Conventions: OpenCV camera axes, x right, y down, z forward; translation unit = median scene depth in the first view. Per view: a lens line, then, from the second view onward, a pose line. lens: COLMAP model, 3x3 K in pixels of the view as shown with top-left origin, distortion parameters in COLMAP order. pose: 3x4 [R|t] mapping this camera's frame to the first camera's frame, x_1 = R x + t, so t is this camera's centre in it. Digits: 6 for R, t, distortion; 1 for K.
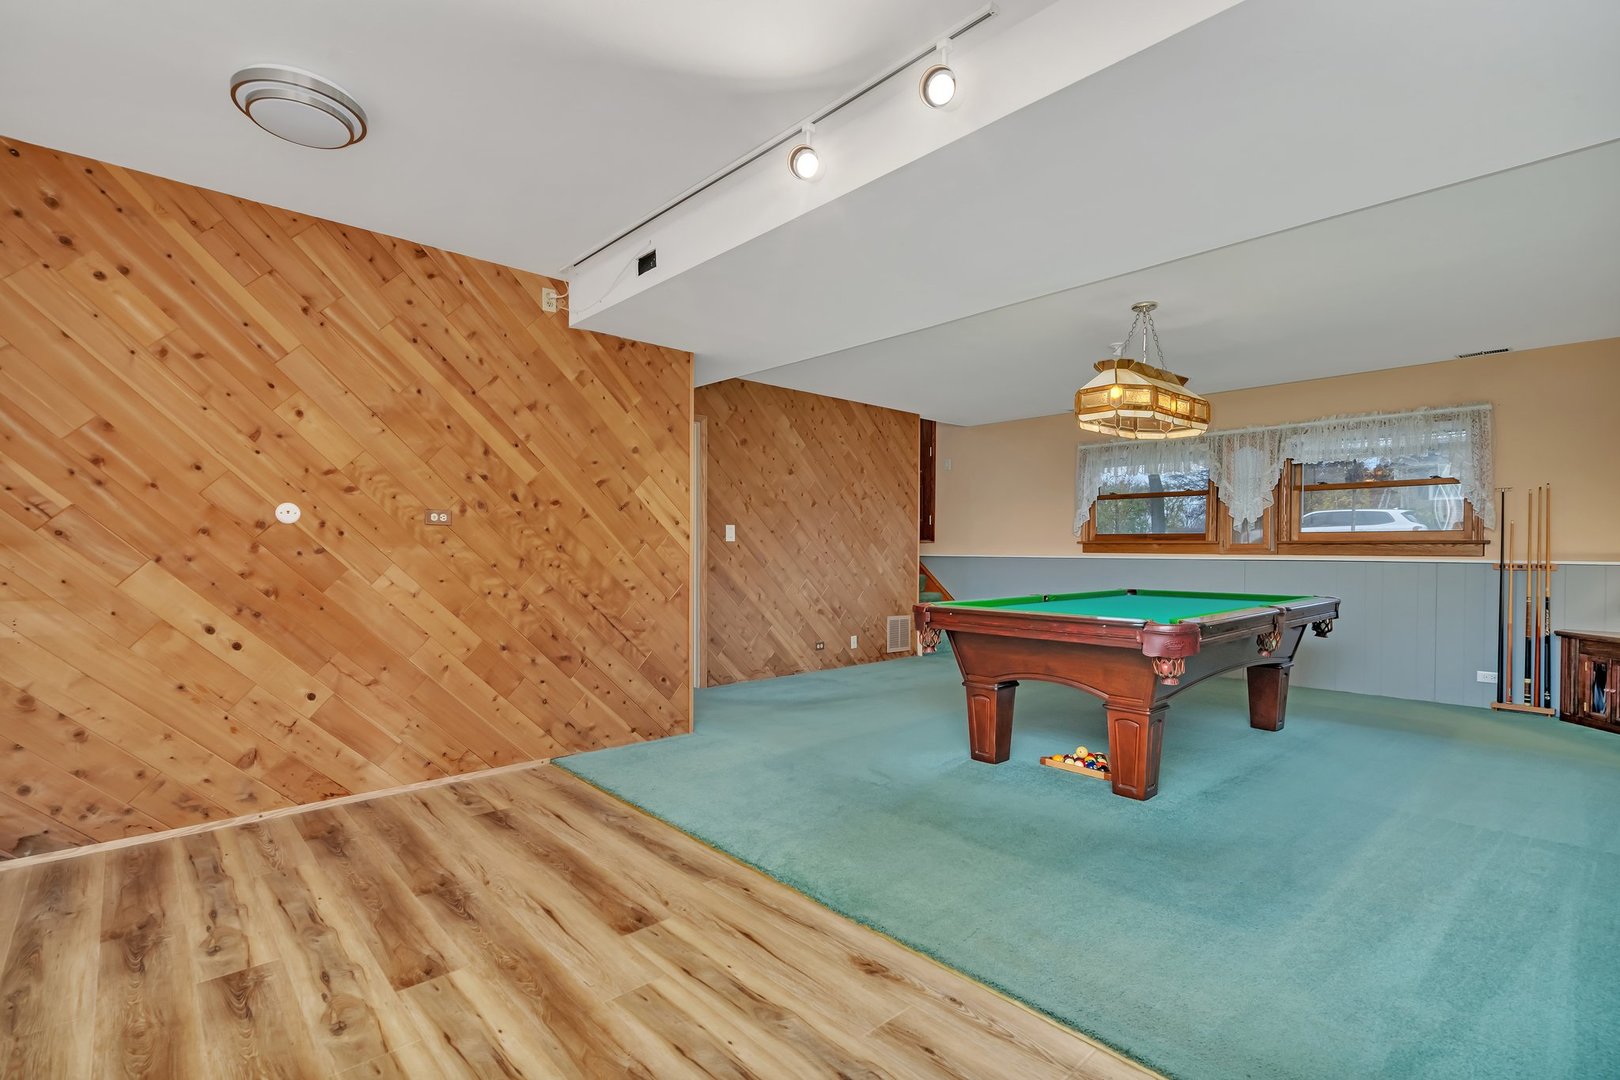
lens RADIAL K [[756.5, 0, 813.9], [0, 756.5, 554.3], [0, 0, 1]] dist [-0.008715, 0.005469]
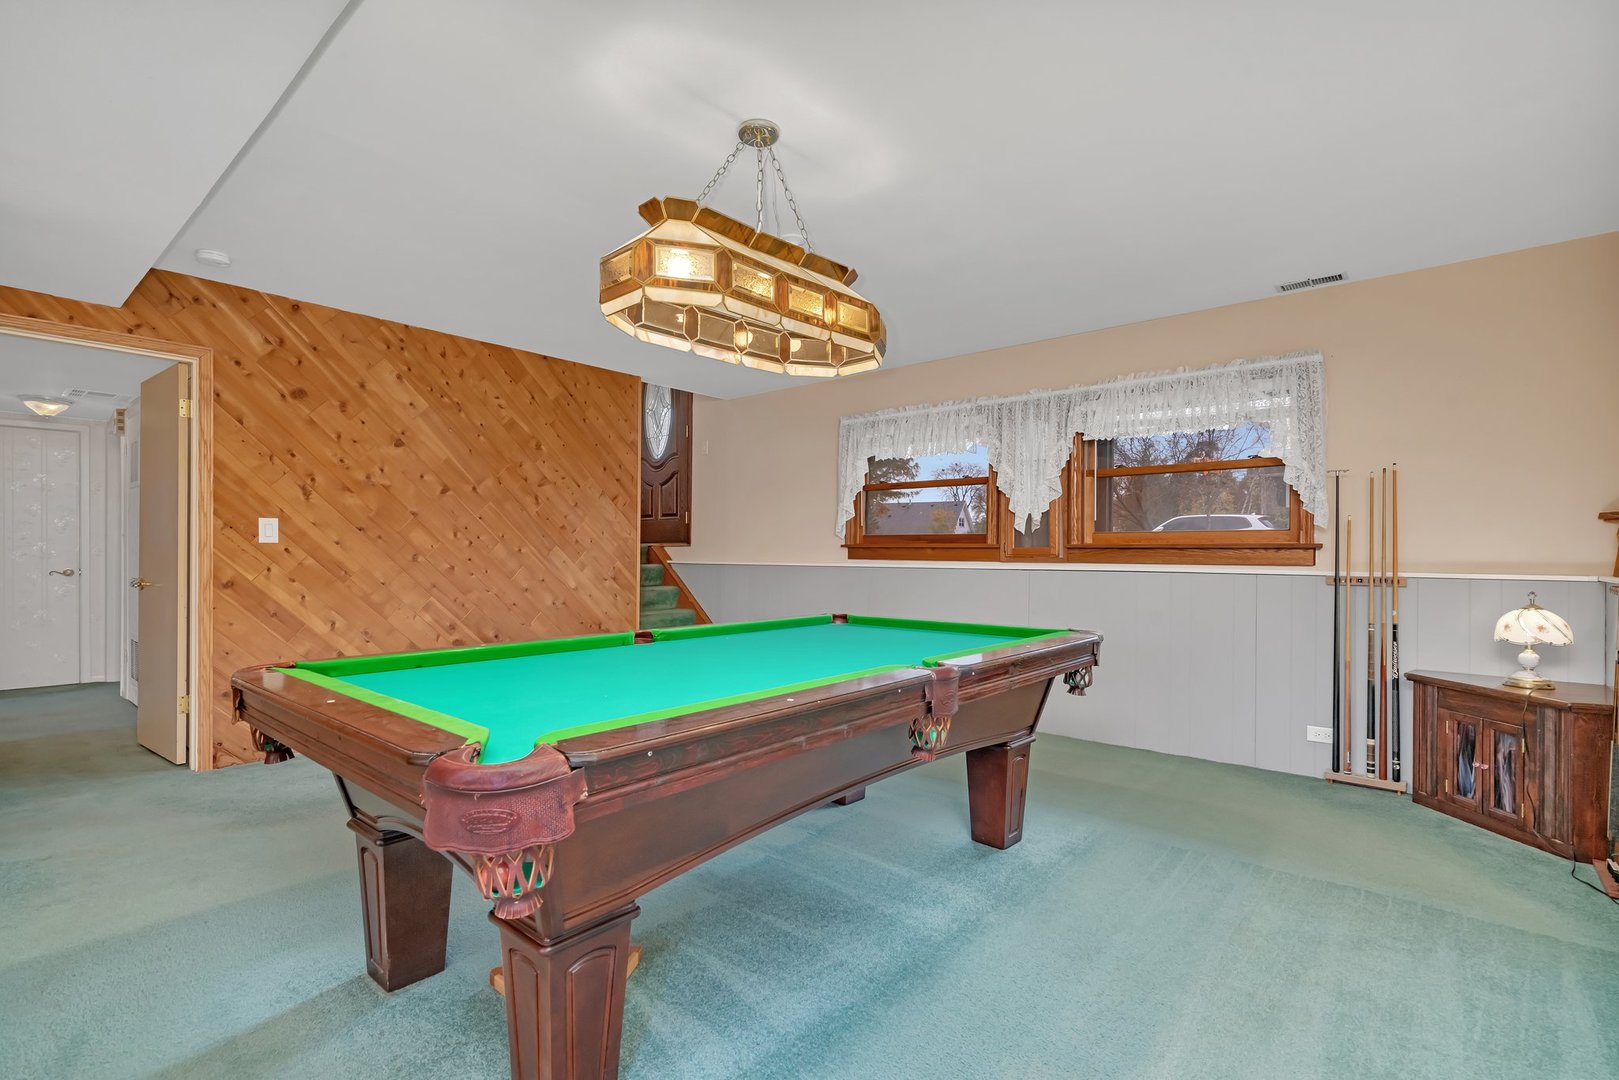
lens RADIAL K [[756.1, 0, 808.6], [0, 756.1, 550.5], [0, 0, 1]] dist [-0.008715, 0.005469]
pose [[0.993103, 0.001496, 0.117236, 0.369901], [-0.000247, 0.999943, -0.010667, -0.004565], [-0.117246, 0.010565, 0.993047, 0.389684]]
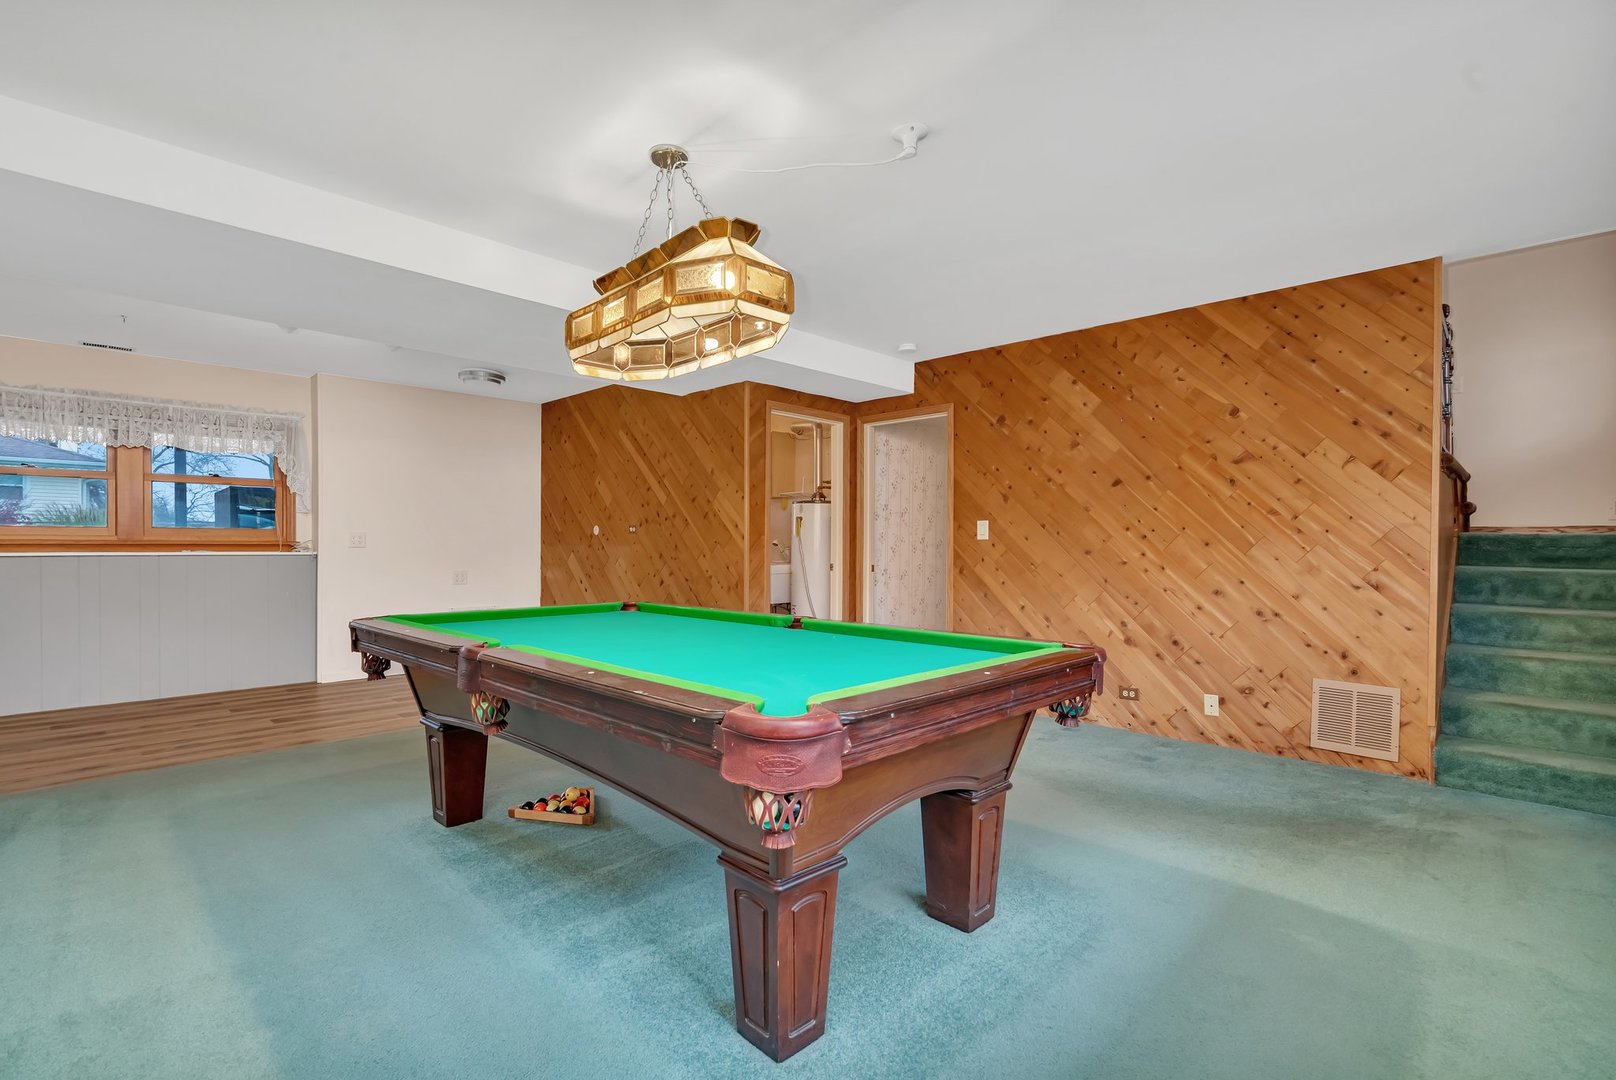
lens RADIAL K [[754.7, 0, 814.5], [0, 754.7, 553.3], [0, 0, 1]] dist [-0.008715, 0.005469]
pose [[0.043304, 0.007933, -0.999030, 0.981012], [-0.010056, 0.999921, 0.007505, -0.007568], [0.999011, 0.009721, 0.043380, 1.021507]]
